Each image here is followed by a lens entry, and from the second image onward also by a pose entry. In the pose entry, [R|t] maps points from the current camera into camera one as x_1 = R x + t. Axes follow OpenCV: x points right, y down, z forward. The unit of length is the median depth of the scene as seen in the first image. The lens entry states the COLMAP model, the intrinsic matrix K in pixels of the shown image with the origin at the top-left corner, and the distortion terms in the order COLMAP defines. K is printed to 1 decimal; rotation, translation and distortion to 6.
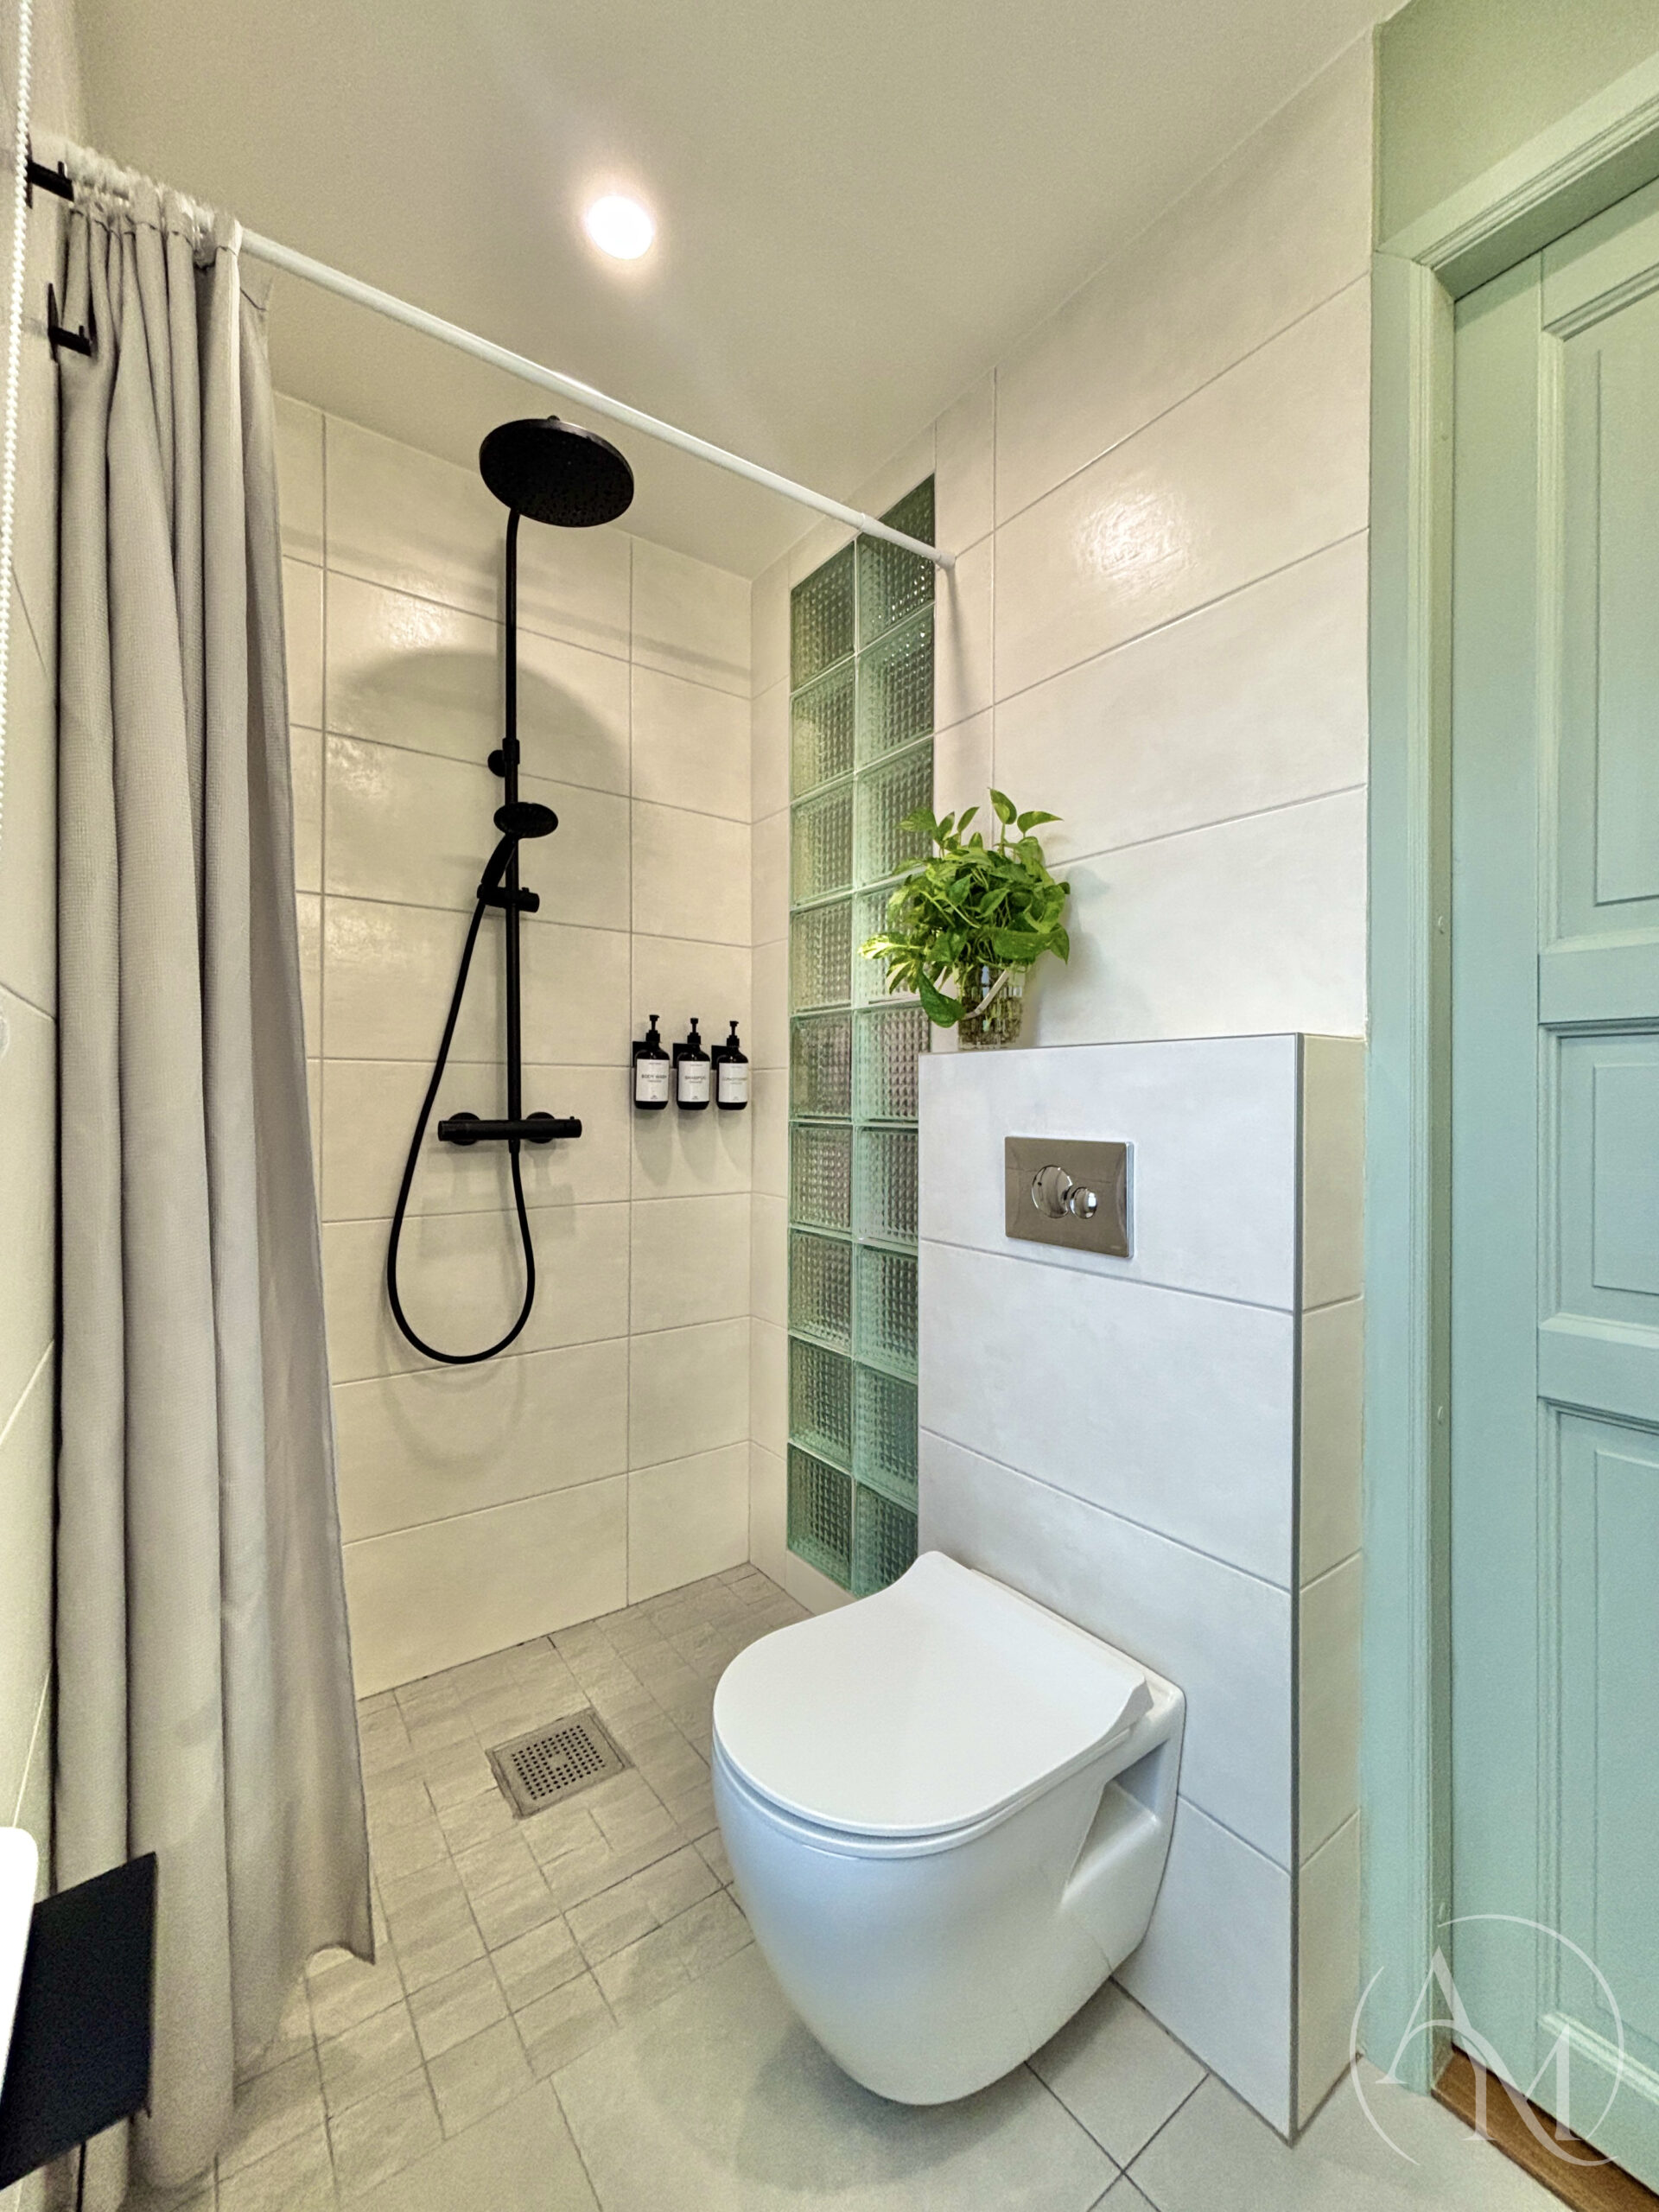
lens RADIAL K [[895.8, 0, 833.1], [0, 895.8, 1106.2], [0, 0, 1]] dist [0.000913, -0.000698]
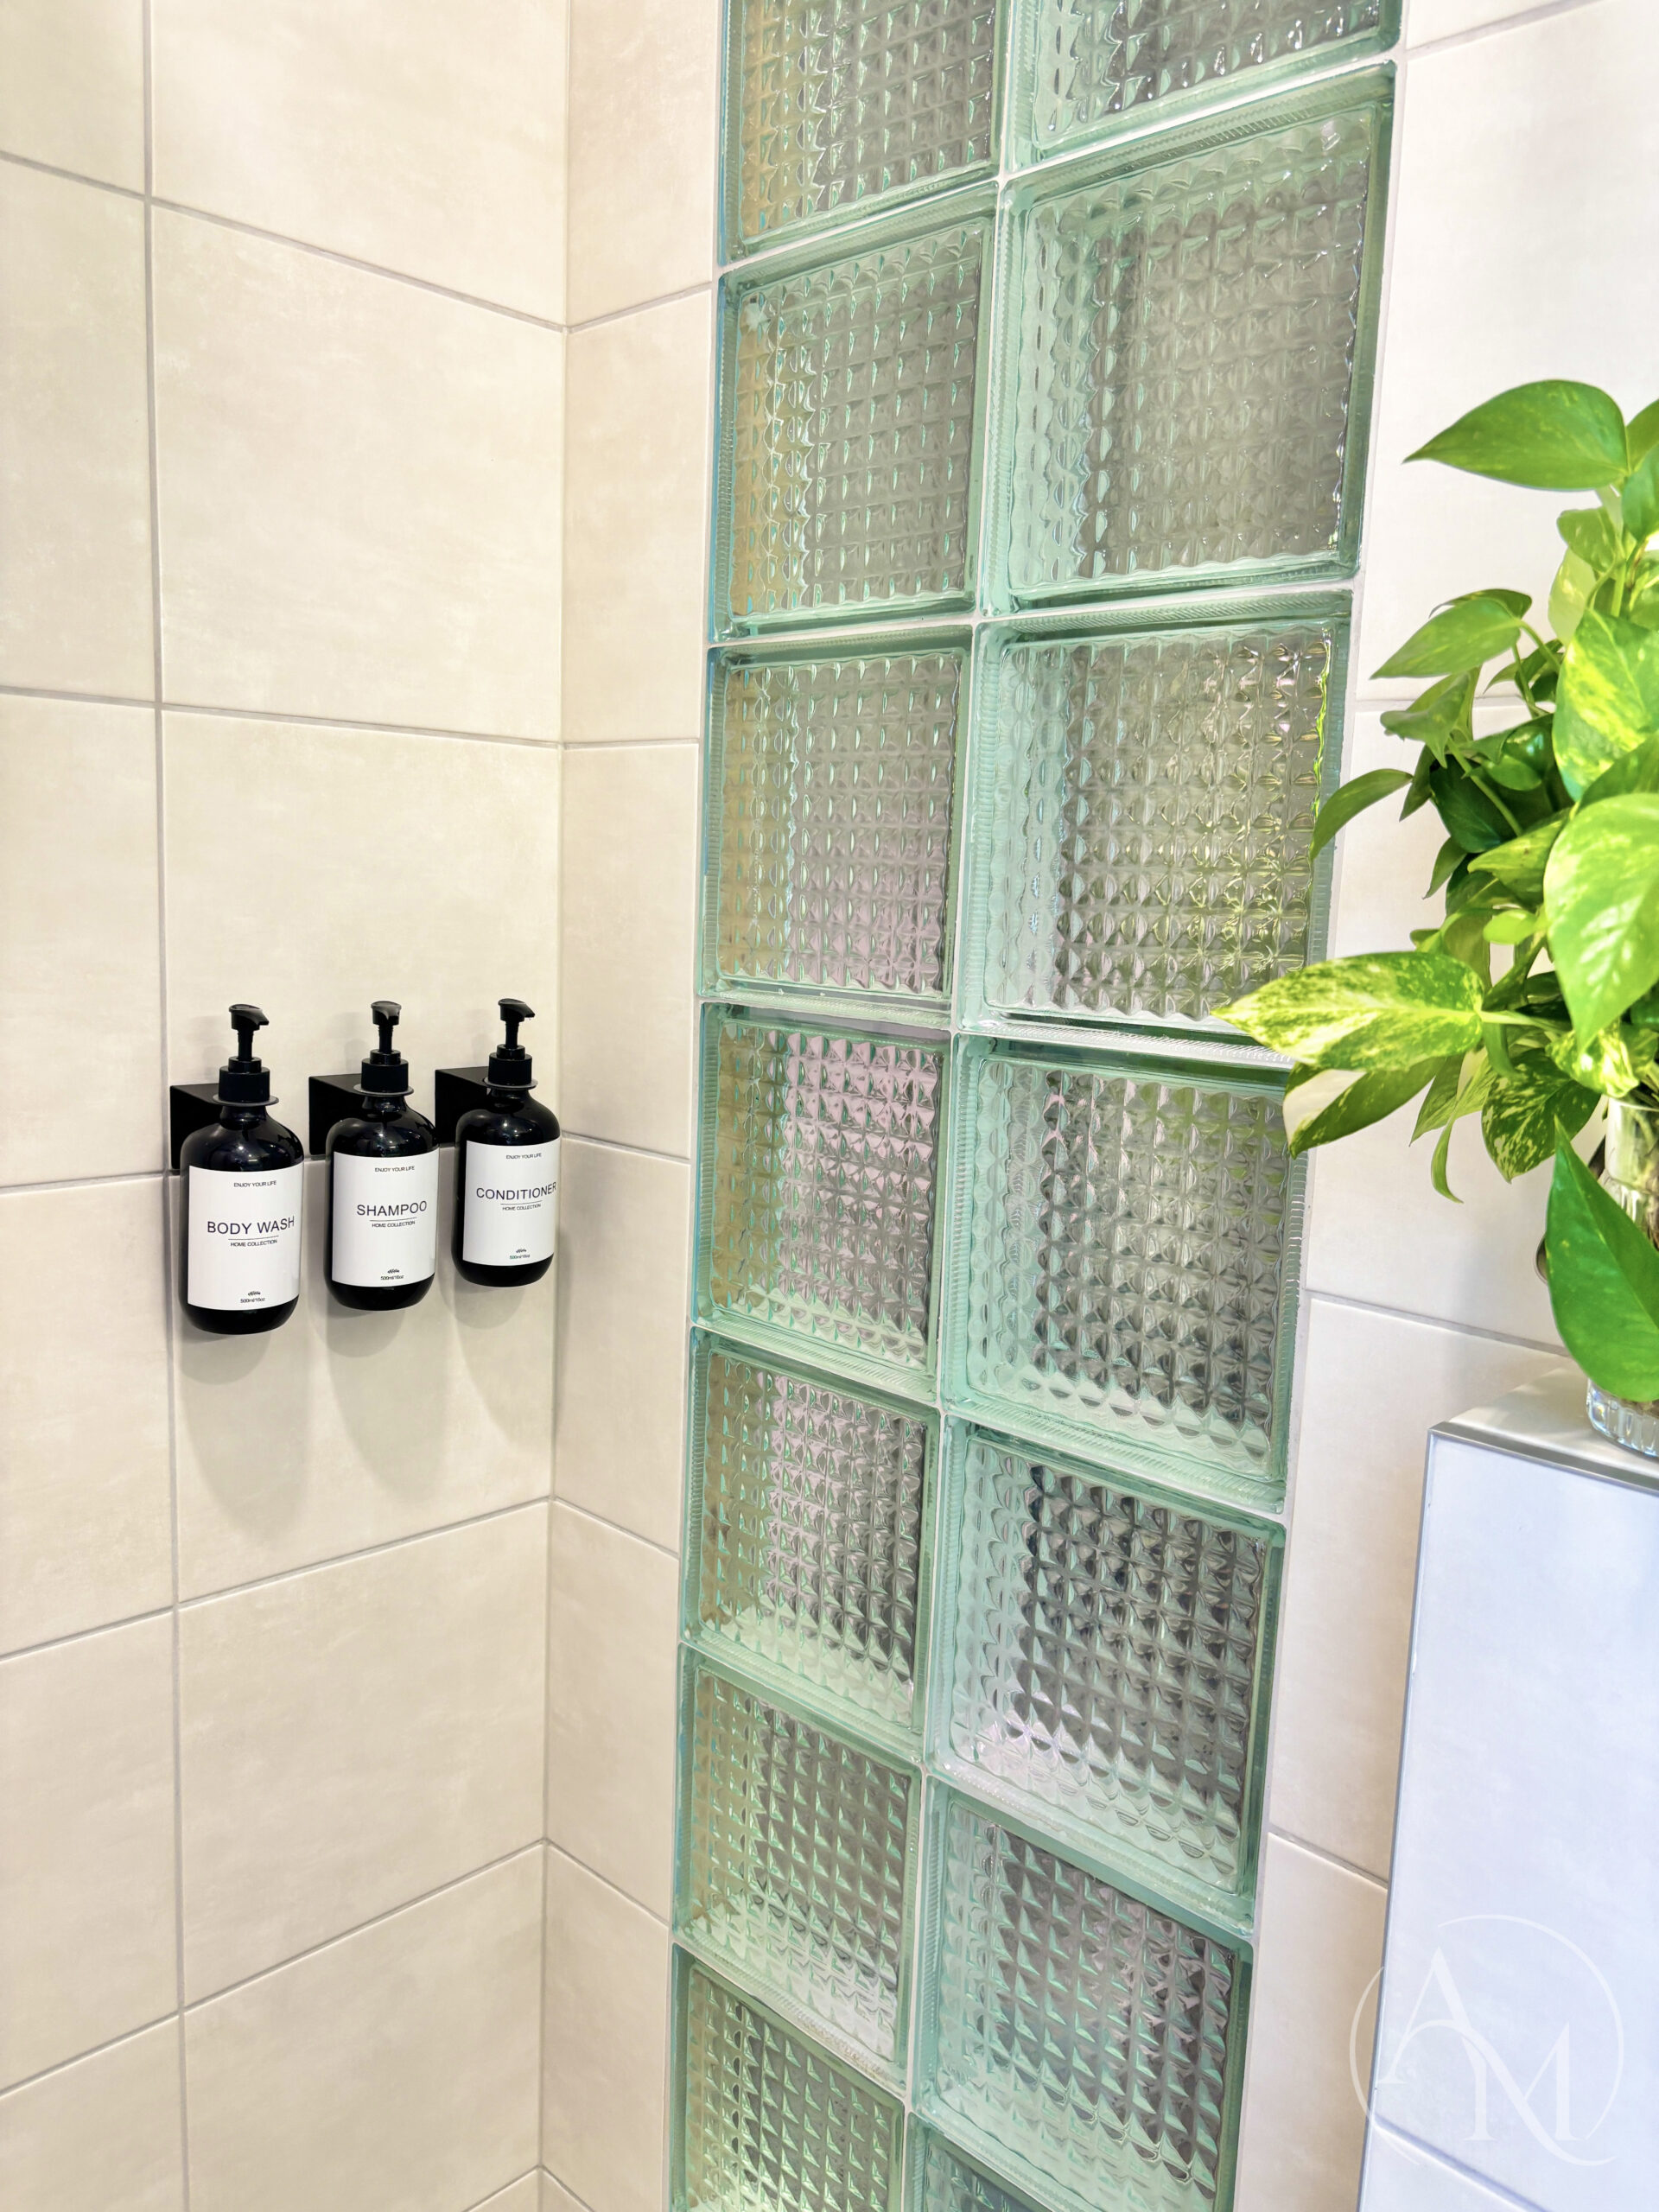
lens RADIAL K [[1675.3, 0, 823.5], [0, 1675.3, 1111.4], [0, 0, 1]] dist [0.004724, -0.010022]
pose [[0.988061, 0.014839, 0.153346, -0.094479], [-0.037237, 0.988841, 0.144244, -0.147355], [-0.149495, -0.148232, 0.977588, 0.420052]]
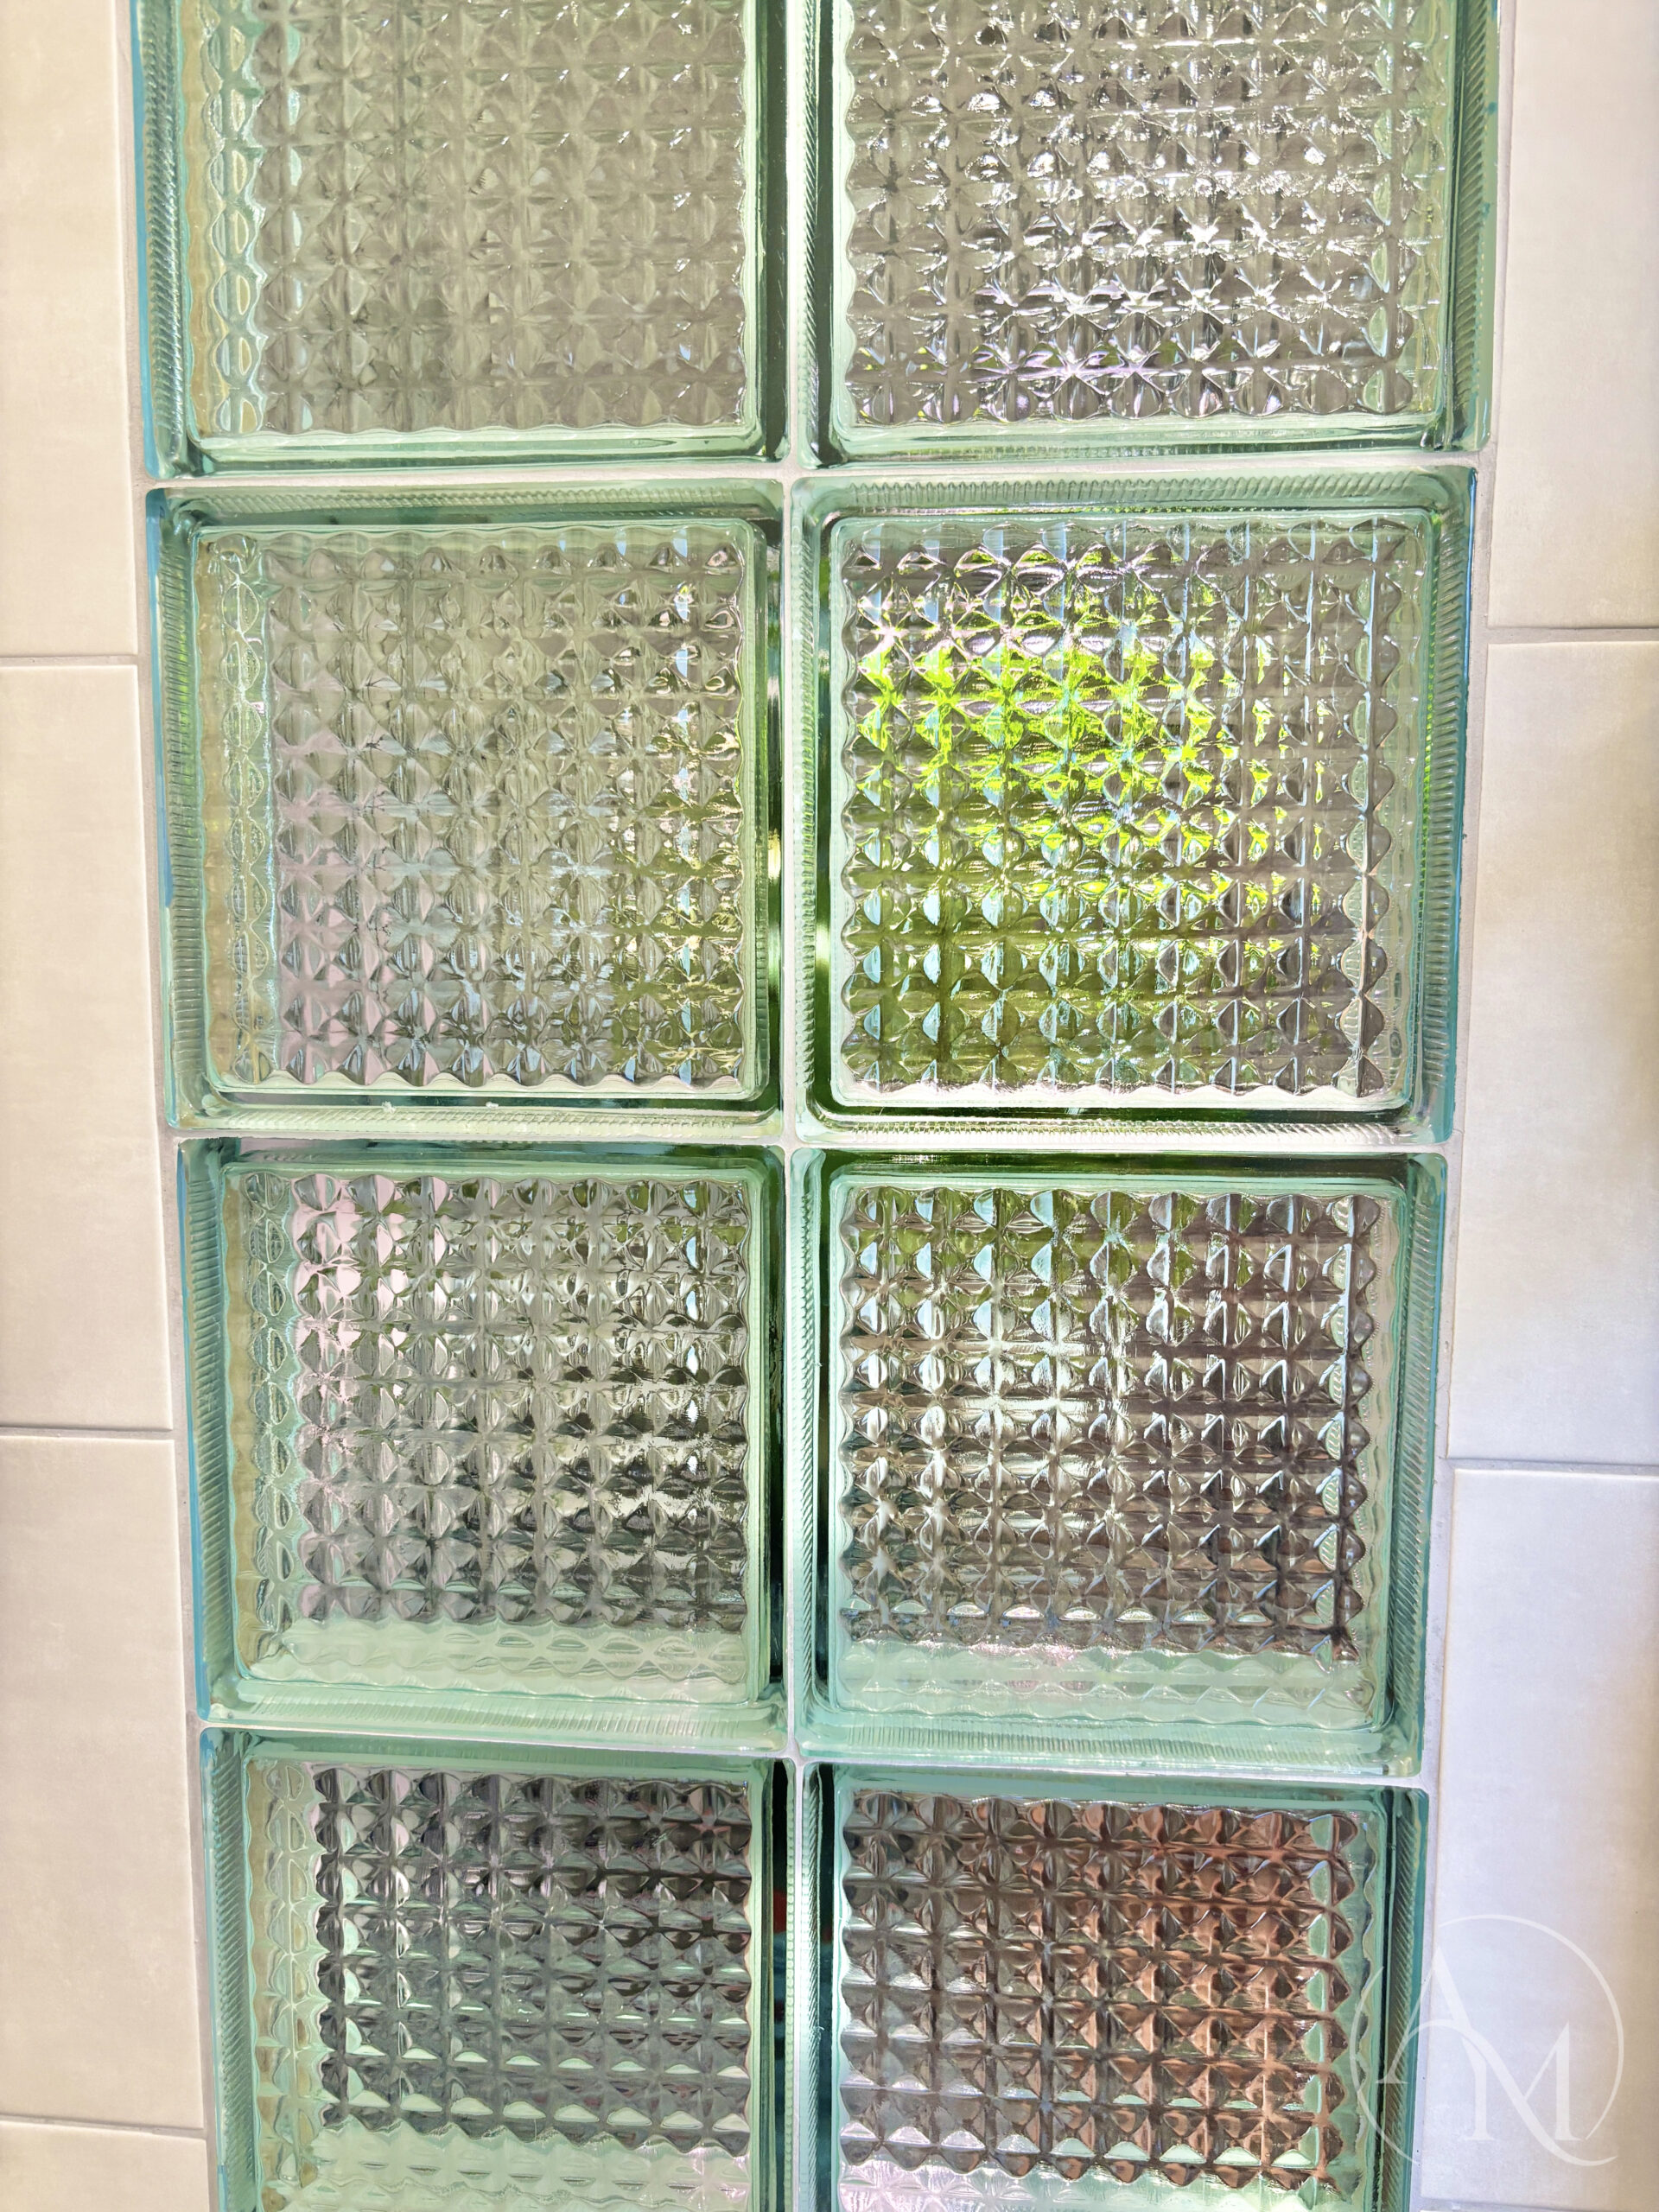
lens RADIAL K [[2119.1, 0, 844.0], [0, 2119.1, 1163.4], [0, 0, 1]] dist [-0.027168, 0.000000]
pose [[0.673181, -0.093808, 0.733504, -0.256610], [-0.004496, 0.991383, 0.130914, -0.148102], [-0.739464, -0.091427, 0.666959, 0.642264]]
